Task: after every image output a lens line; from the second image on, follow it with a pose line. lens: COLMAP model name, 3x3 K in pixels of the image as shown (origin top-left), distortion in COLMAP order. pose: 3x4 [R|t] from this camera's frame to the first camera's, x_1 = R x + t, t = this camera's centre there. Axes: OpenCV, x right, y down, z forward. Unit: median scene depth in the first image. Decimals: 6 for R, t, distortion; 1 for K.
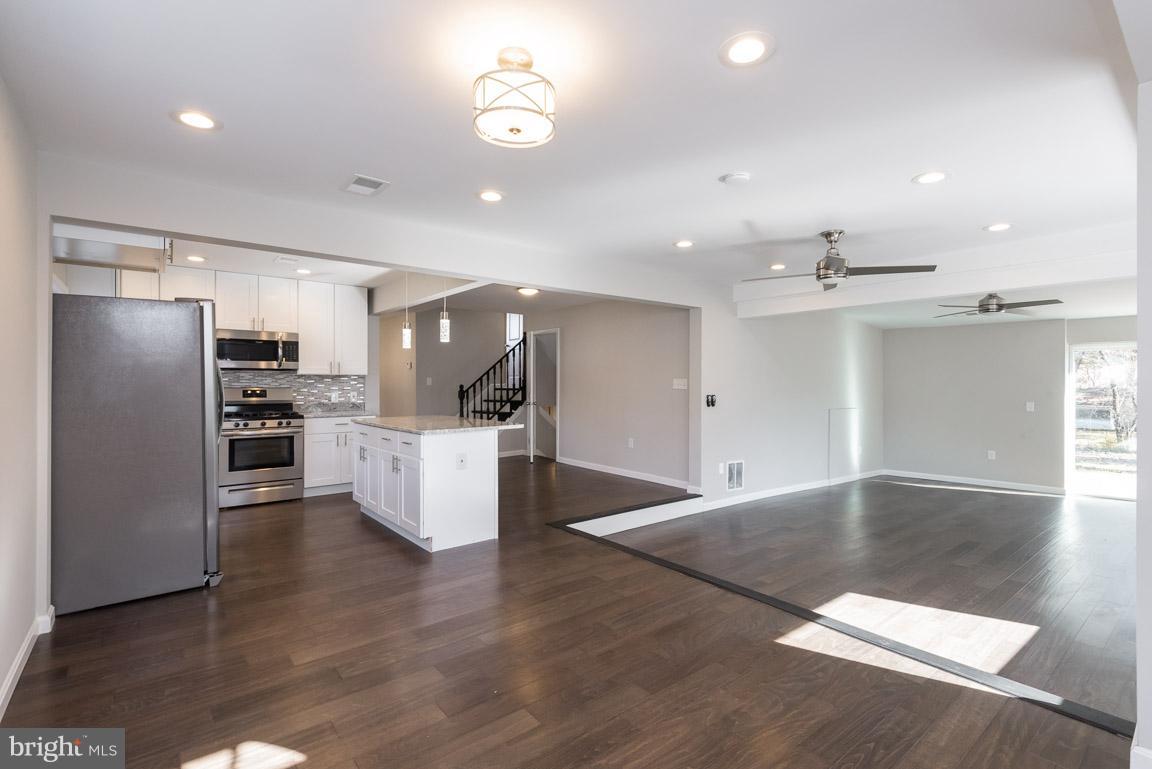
lens RADIAL K [[529.1, 0, 577.0], [0, 529.1, 380.9], [0, 0, 1]] dist [0.001761, -0.000072]
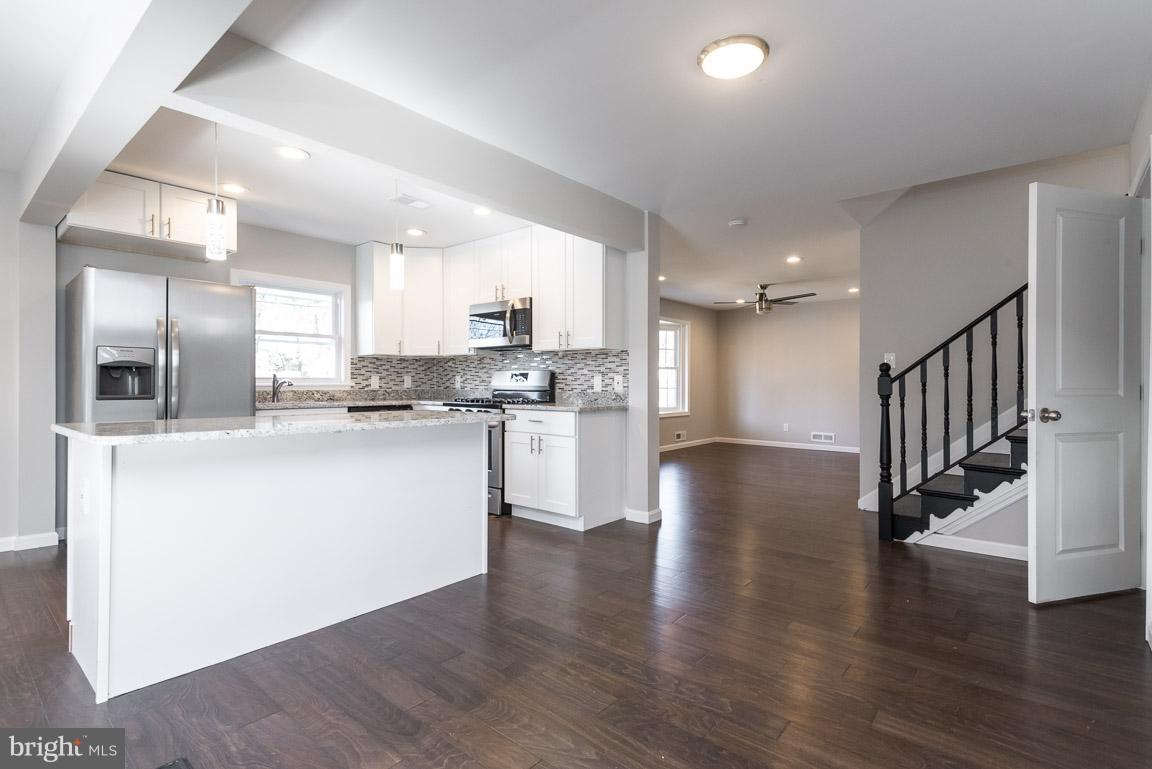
lens RADIAL K [[552.4, 0, 572.6], [0, 552.4, 382.1], [0, 0, 1]] dist [0.016295, 0.000054]
pose [[0.192365, -0.001470, -0.981322, 0.234995], [0.000497, 0.999999, -0.001401, 0.030107], [0.981323, -0.000218, 0.192366, 0.845565]]
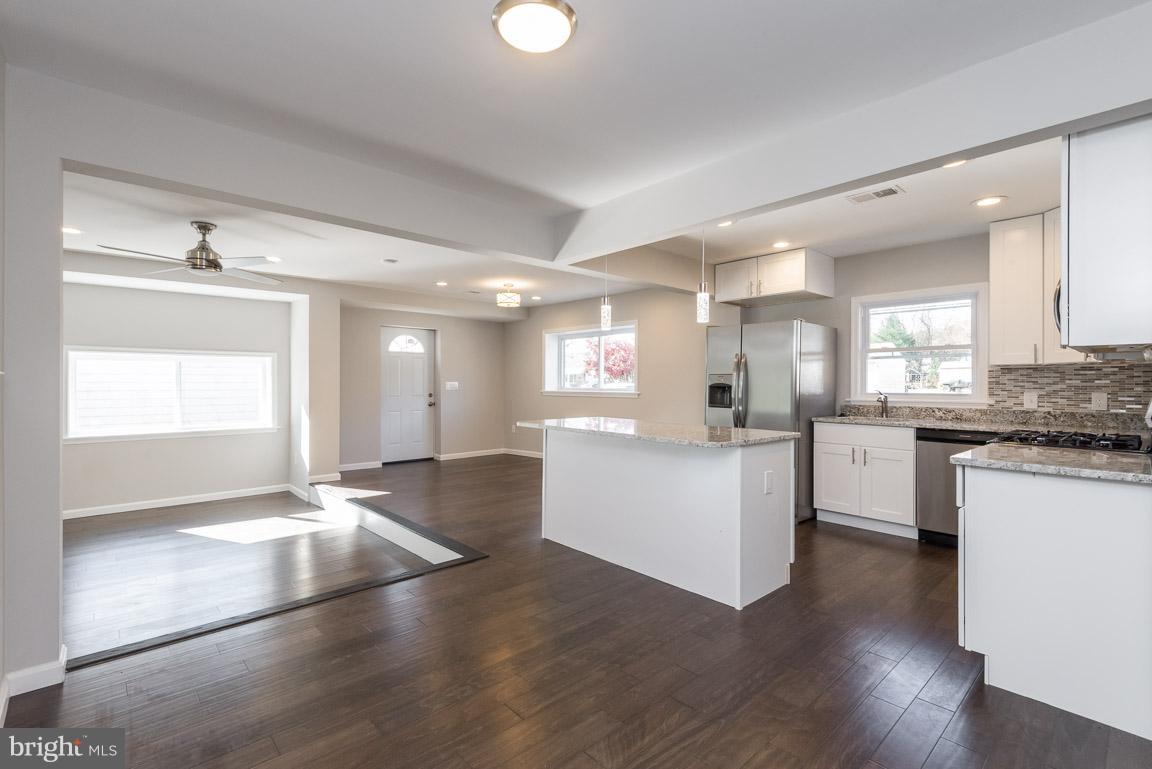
lens RADIAL K [[523.2, 0, 580.4], [0, 523.2, 383.1], [0, 0, 1]] dist [0.025169, -0.000654]
pose [[-0.997454, -0.004885, -0.071140, -0.097971], [-0.004717, 0.999986, -0.002527, 0.012576], [0.071151, -0.002185, -0.997463, 1.290471]]
